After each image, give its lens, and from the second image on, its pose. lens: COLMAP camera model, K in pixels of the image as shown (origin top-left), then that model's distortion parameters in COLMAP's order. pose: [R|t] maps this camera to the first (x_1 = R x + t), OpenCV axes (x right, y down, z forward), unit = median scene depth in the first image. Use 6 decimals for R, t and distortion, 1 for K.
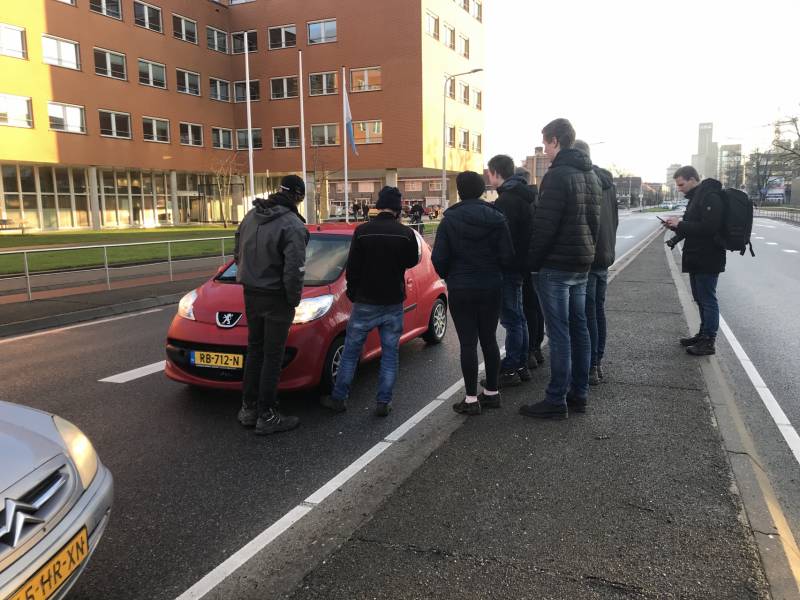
lens RADIAL K [[637.7, 0, 400.0], [0, 637.7, 300.0], [0, 0, 1]] dist [-0.005141, -0.009287]
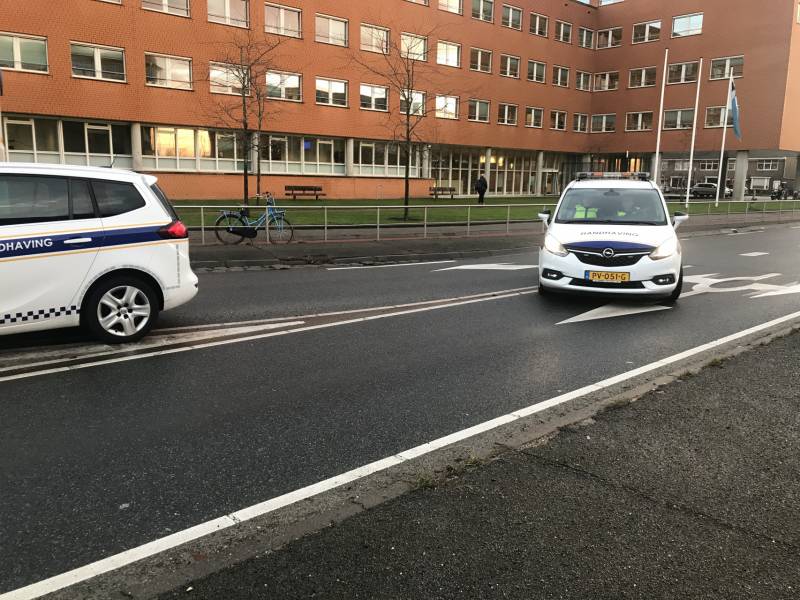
lens RADIAL K [[637.7, 0, 400.0], [0, 637.7, 300.0], [0, 0, 1]] dist [-0.005141, -0.009287]
pose [[0.915959, 0.091789, -0.390633, -0.098301], [-0.076712, 0.995586, 0.054065, 0.033425], [0.393871, -0.019555, 0.918958, -0.216474]]
